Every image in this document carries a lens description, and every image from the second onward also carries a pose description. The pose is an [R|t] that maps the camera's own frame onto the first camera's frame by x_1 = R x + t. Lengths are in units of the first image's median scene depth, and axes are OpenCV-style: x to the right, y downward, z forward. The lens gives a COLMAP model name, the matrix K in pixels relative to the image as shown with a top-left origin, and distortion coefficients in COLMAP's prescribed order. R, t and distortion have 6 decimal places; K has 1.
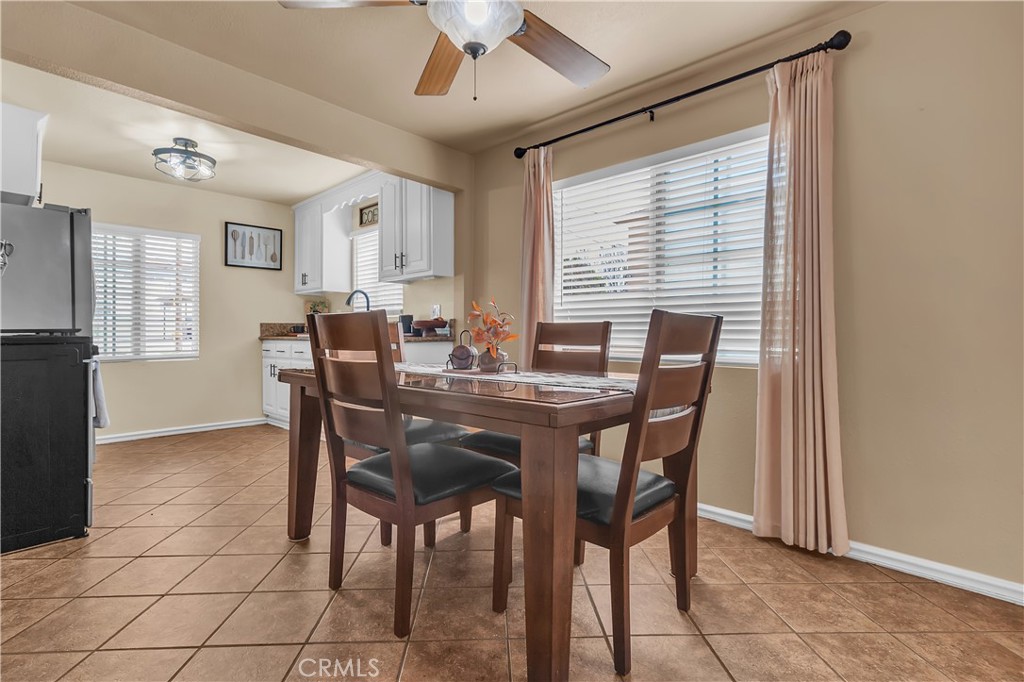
lens RADIAL K [[476.7, 0, 515.7], [0, 476.7, 330.5], [0, 0, 1]] dist [0.000825, 0.000224]
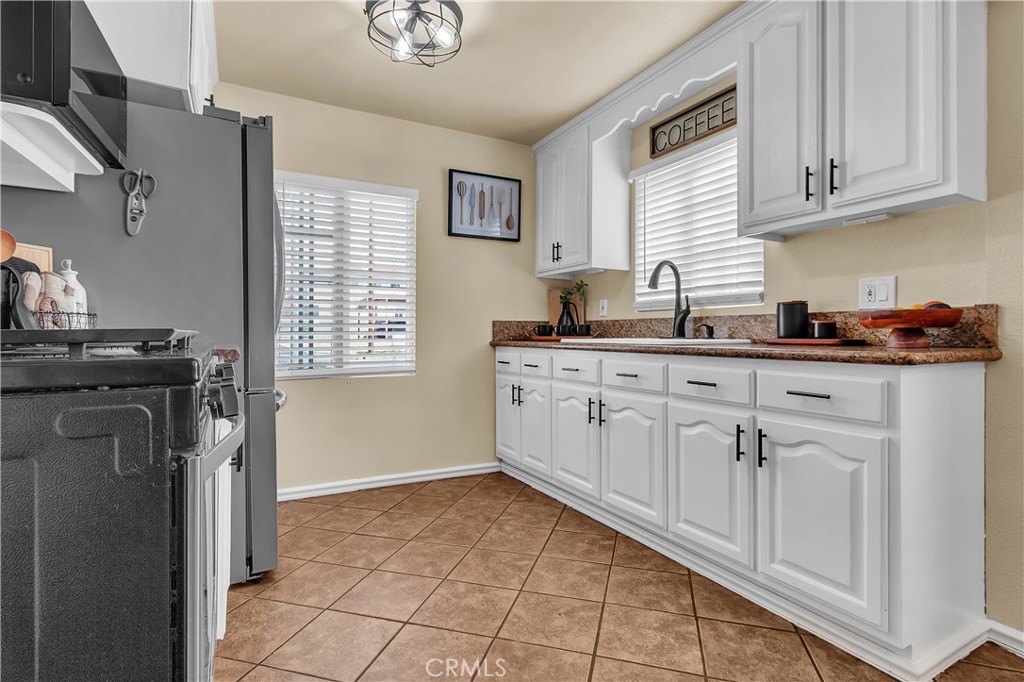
lens RADIAL K [[494.6, 0, 515.7], [0, 494.6, 328.5], [0, 0, 1]] dist [0.000649, 0.000131]
pose [[0.946622, 0.000160, -0.322347, -0.293413], [-0.001853, 0.999986, -0.004946, -0.001634], [0.322342, 0.005279, 0.946609, 0.369324]]
